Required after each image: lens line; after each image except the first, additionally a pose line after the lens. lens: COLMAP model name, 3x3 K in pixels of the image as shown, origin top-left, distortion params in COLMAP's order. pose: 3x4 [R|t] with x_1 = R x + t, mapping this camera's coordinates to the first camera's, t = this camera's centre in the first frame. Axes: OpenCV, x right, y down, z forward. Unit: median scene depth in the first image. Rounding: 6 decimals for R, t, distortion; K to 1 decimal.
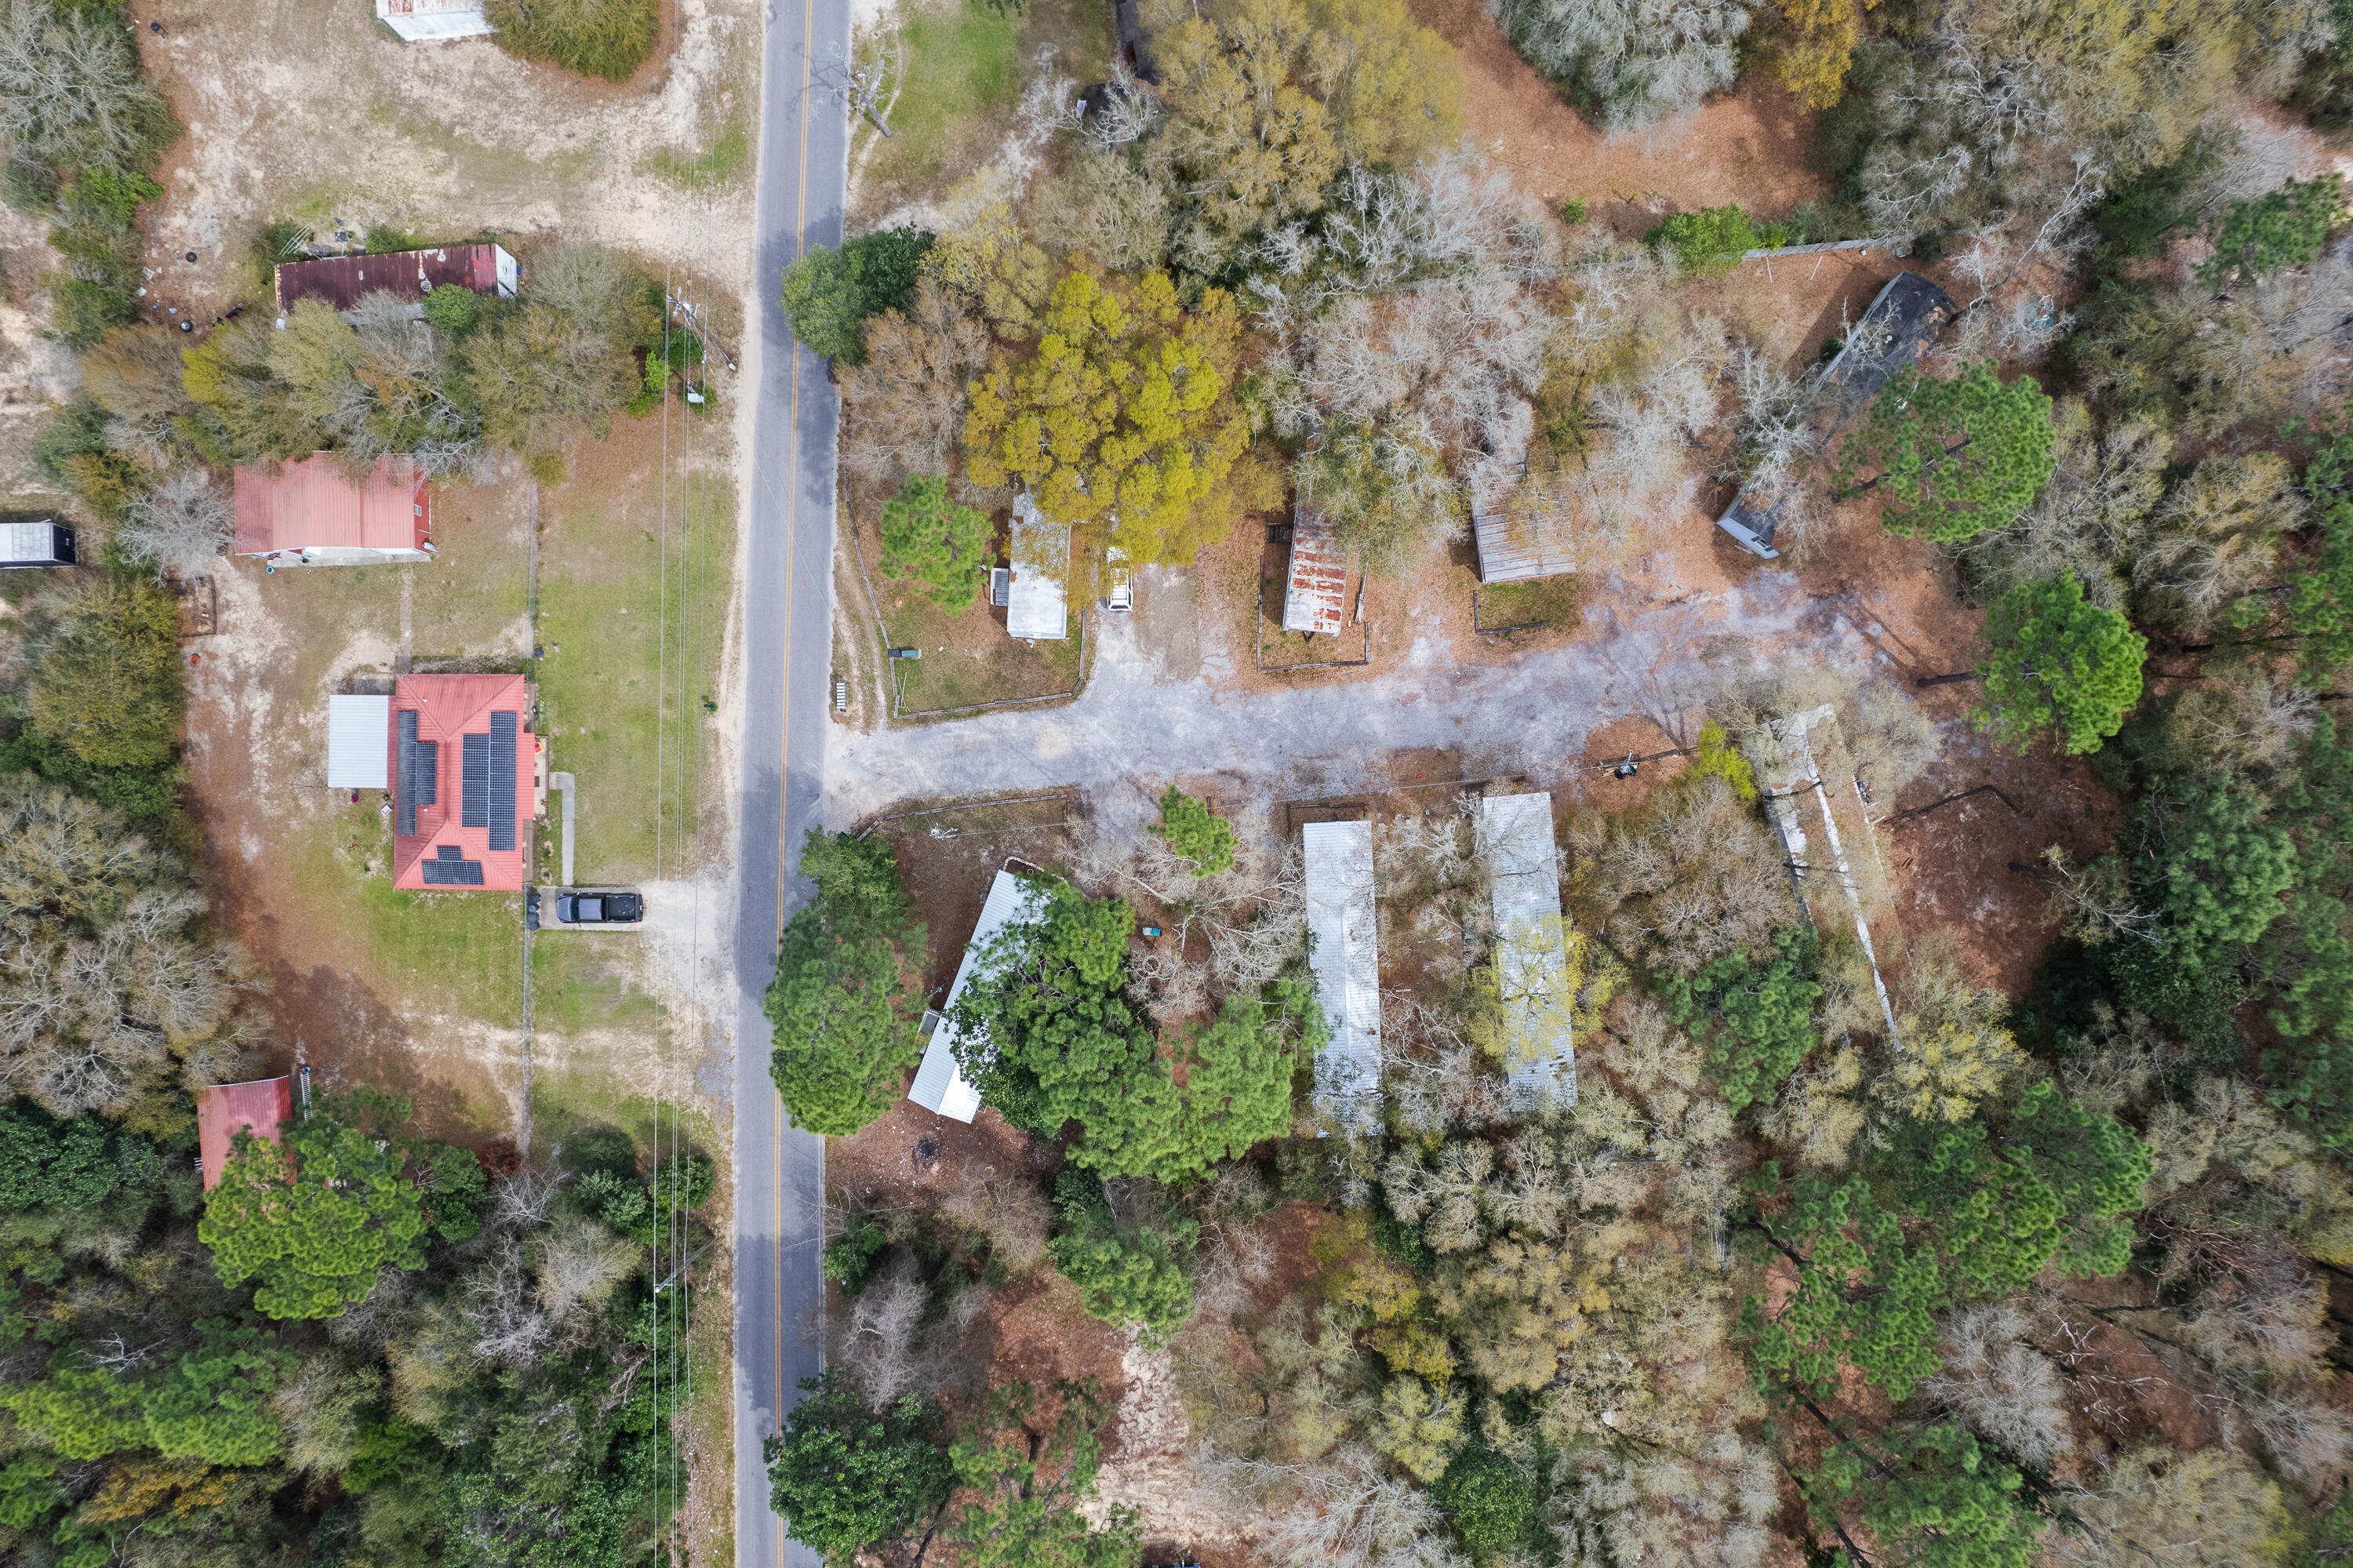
lens RADIAL K [[1507.0, 0, 1178.6], [0, 1507.0, 805.3], [0, 0, 1]] dist [-0.075887, 0.063345]
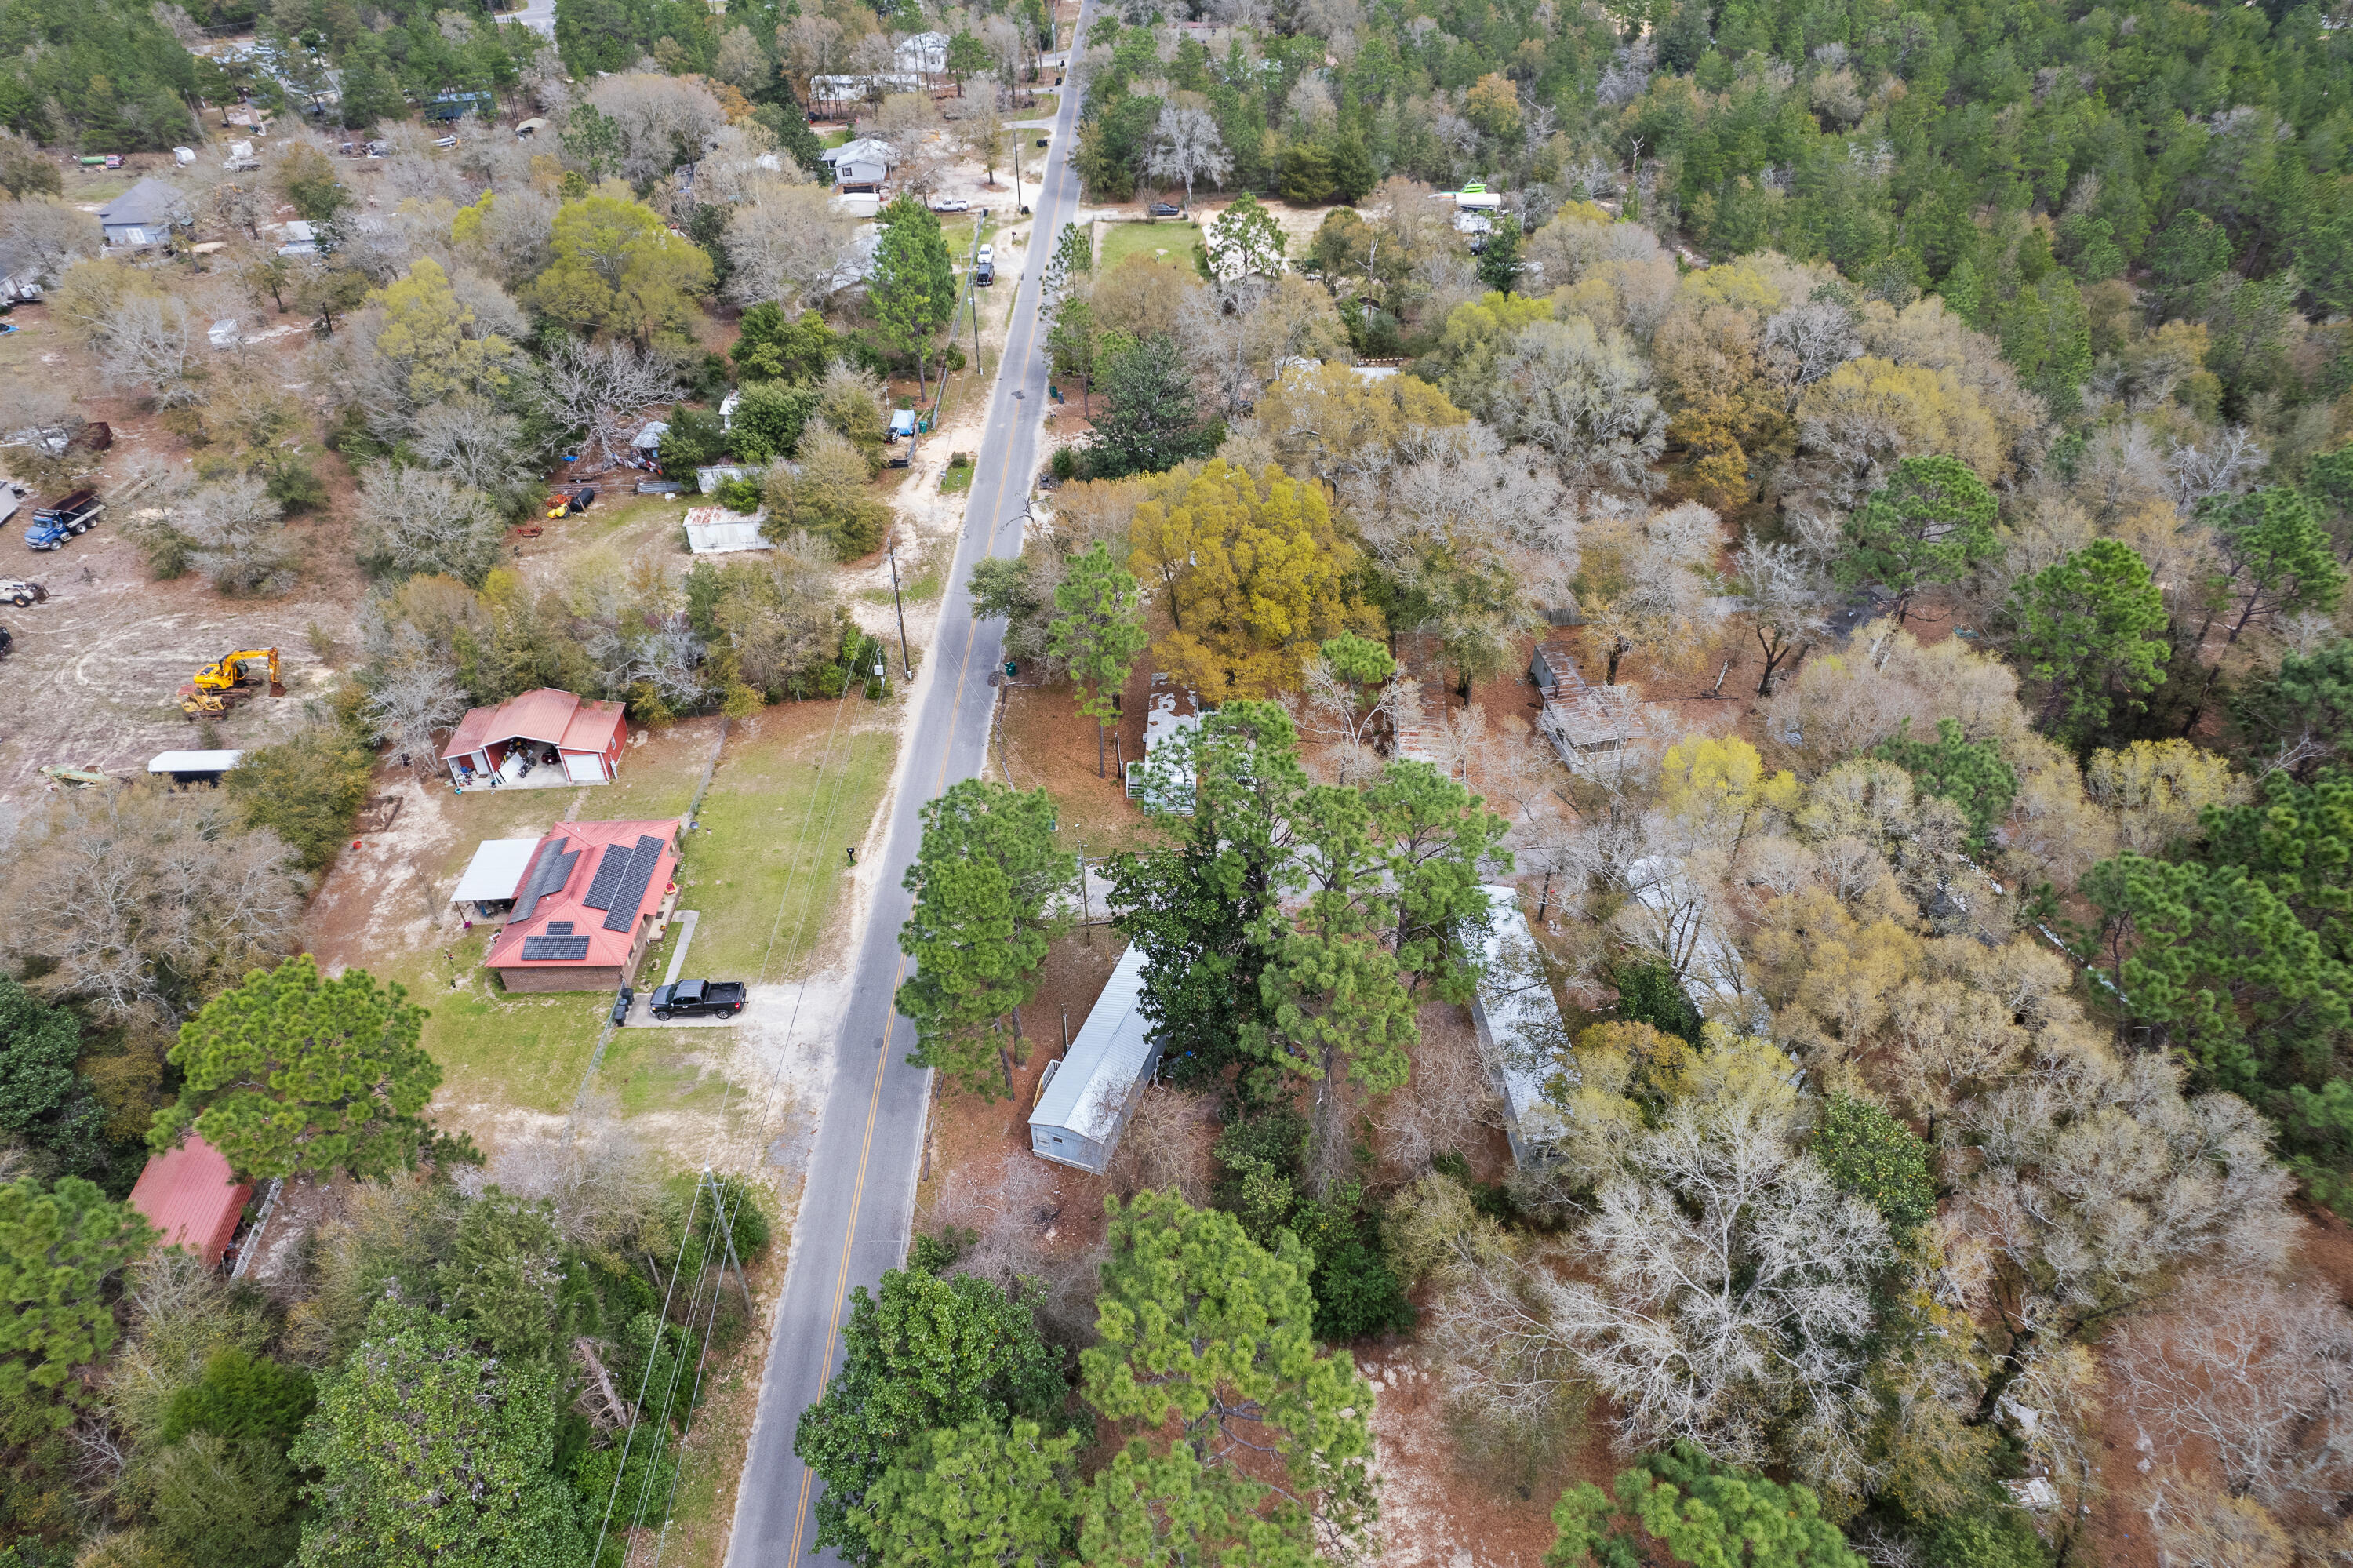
lens RADIAL K [[1507.0, 0, 1178.6], [0, 1507.0, 805.3], [0, 0, 1]] dist [-0.075887, 0.063345]
pose [[0.999735, -0.015974, 0.016574, -0.106917], [0.022903, 0.618406, -0.785525, 0.734663], [0.002299, 0.785697, 0.618608, 0.341960]]
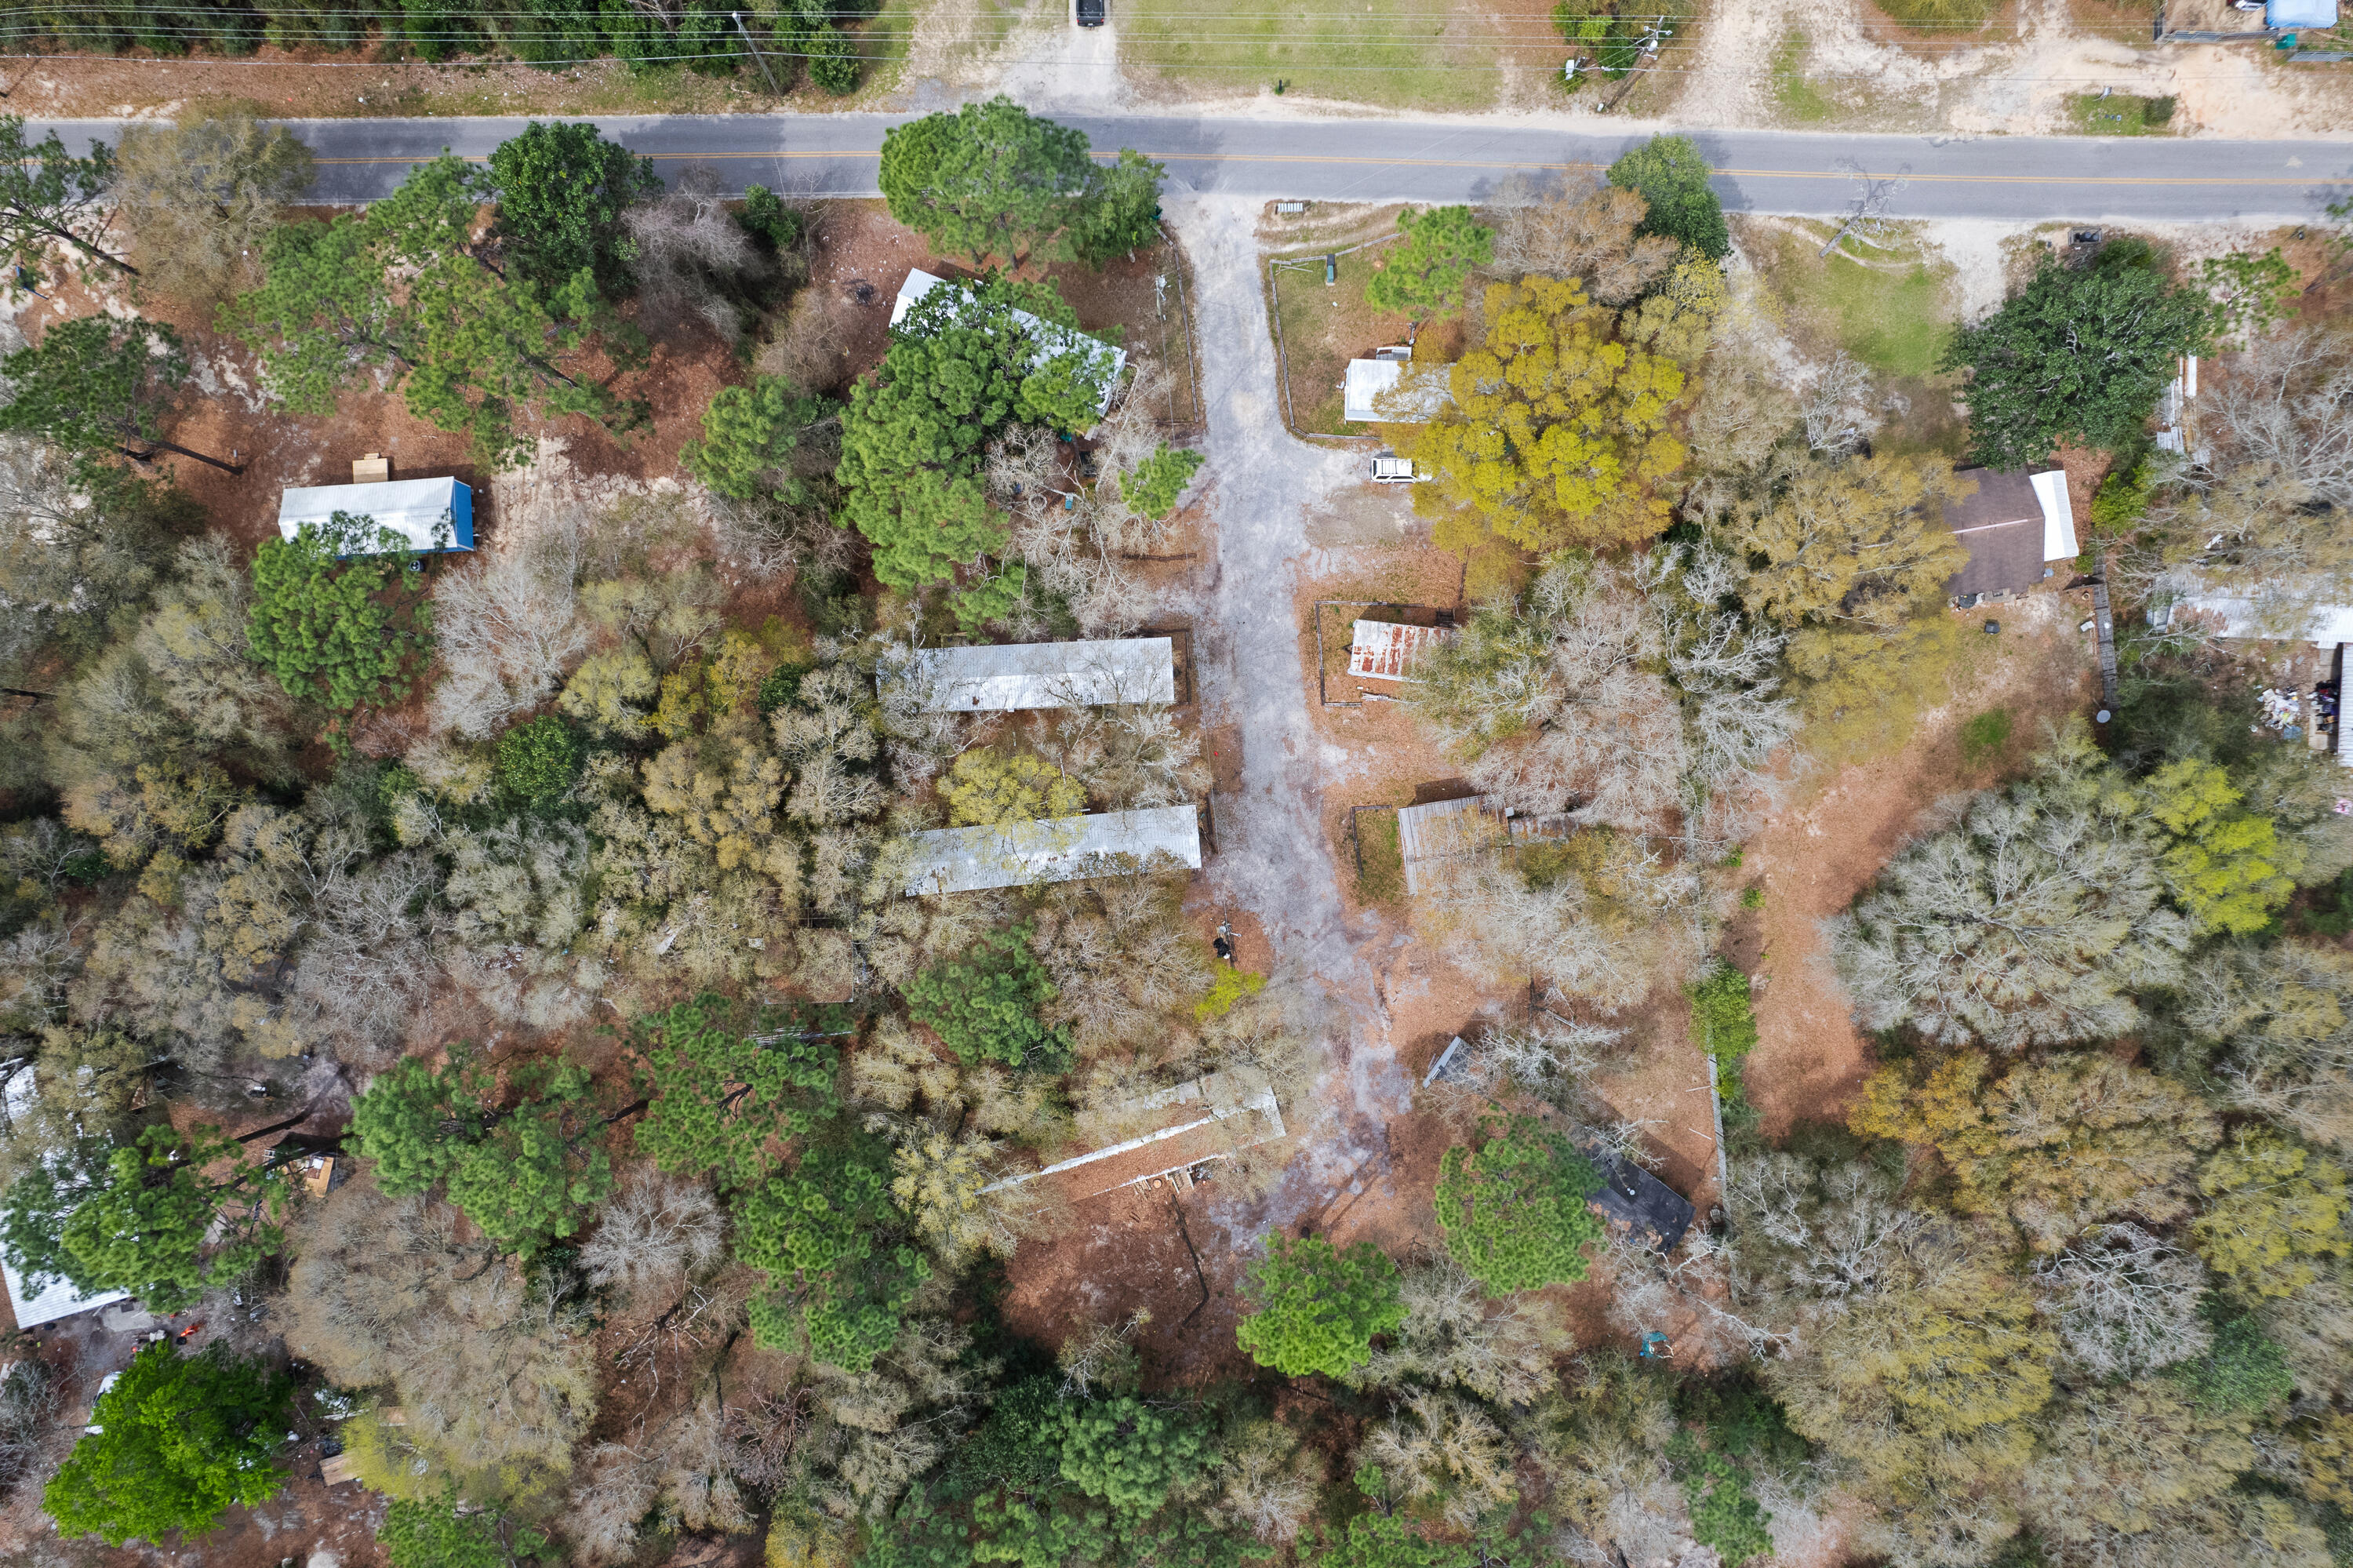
lens RADIAL K [[1507.0, 0, 1178.6], [0, 1507.0, 805.3], [0, 0, 1]] dist [-0.075887, 0.063345]
pose [[0.002086, 0.999952, 0.009604, 0.189602], [-0.999922, 0.001967, 0.012366, -0.006163], [0.012347, -0.009629, 0.999877, -0.062351]]
